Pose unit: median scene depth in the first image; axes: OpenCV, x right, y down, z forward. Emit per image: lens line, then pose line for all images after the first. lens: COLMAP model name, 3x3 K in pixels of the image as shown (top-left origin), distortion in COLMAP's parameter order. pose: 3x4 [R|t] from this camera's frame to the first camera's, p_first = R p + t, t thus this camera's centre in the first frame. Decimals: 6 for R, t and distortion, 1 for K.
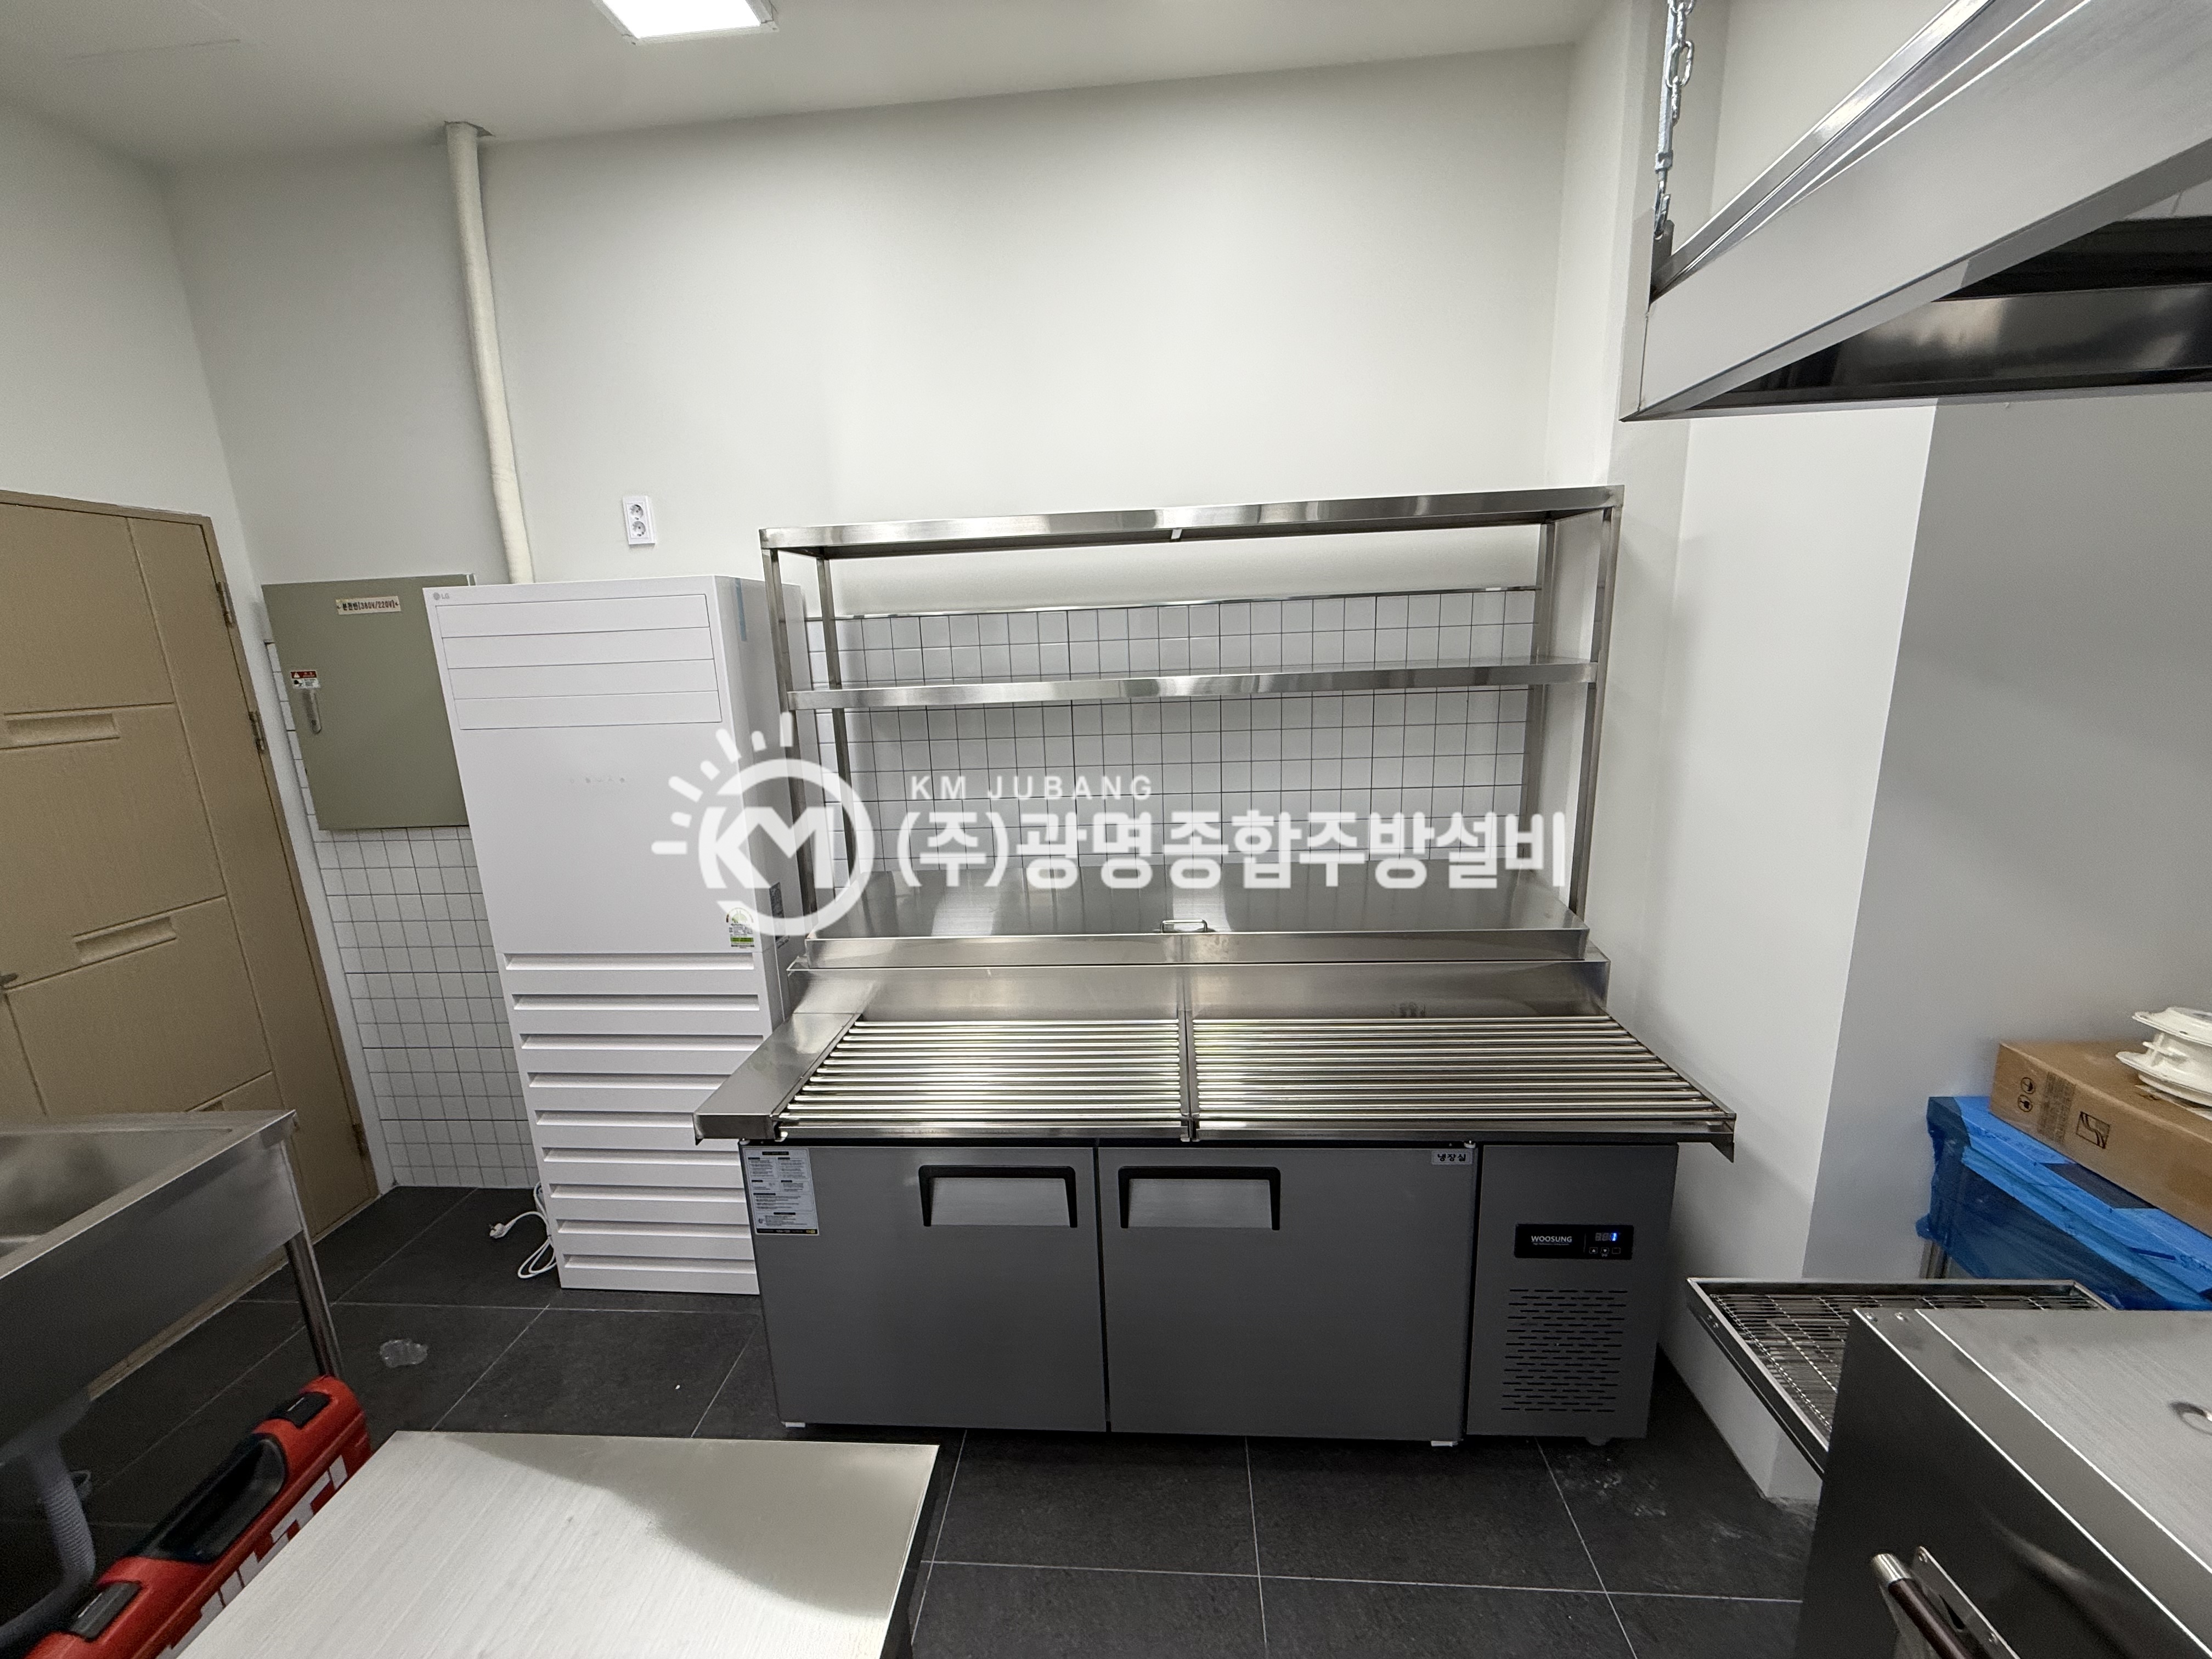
lens RADIAL K [[877.2, 0, 1110.8], [0, 877.2, 834.1], [0, 0, 1]] dist [0.000075, -0.000424]
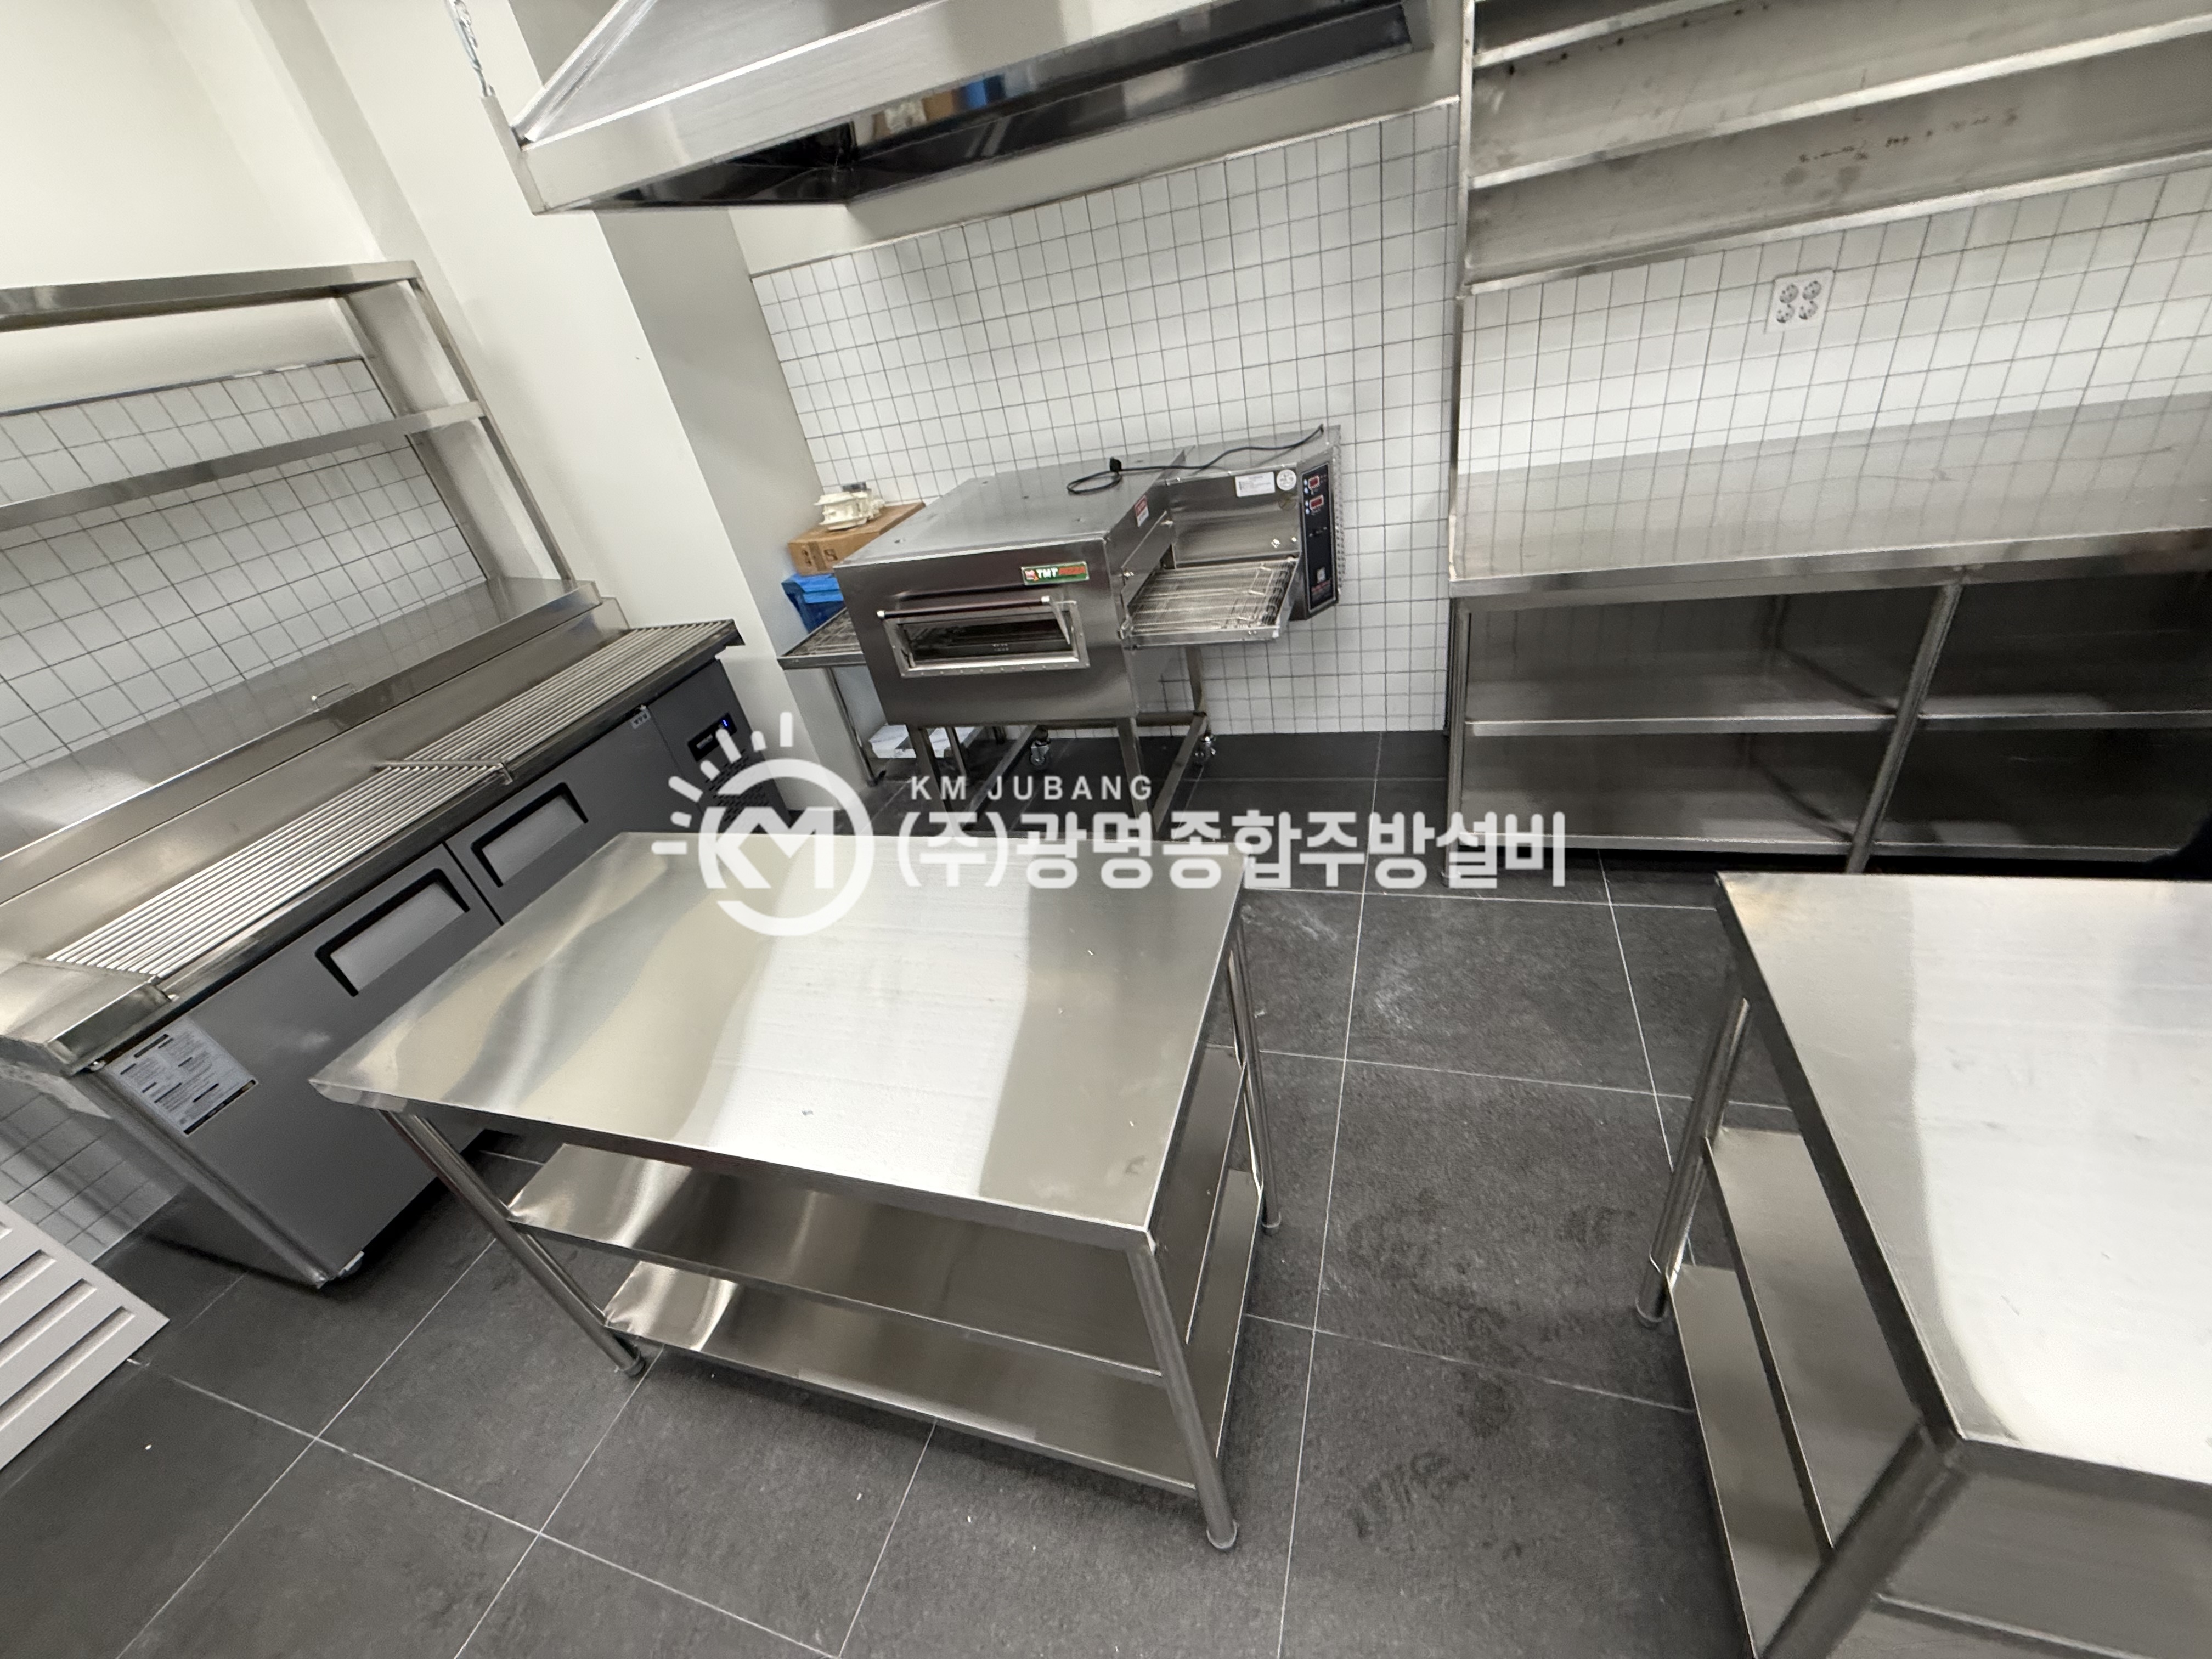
lens RADIAL K [[877.2, 0, 1109.4], [0, 877.2, 841.7], [0, 0, 1]] dist [0.000075, -0.000424]
pose [[0.231681, -0.540536, 0.808792, -0.920176], [0.374834, 0.816819, 0.438528, 0.182733], [-0.897677, 0.201565, 0.391852, -0.401052]]
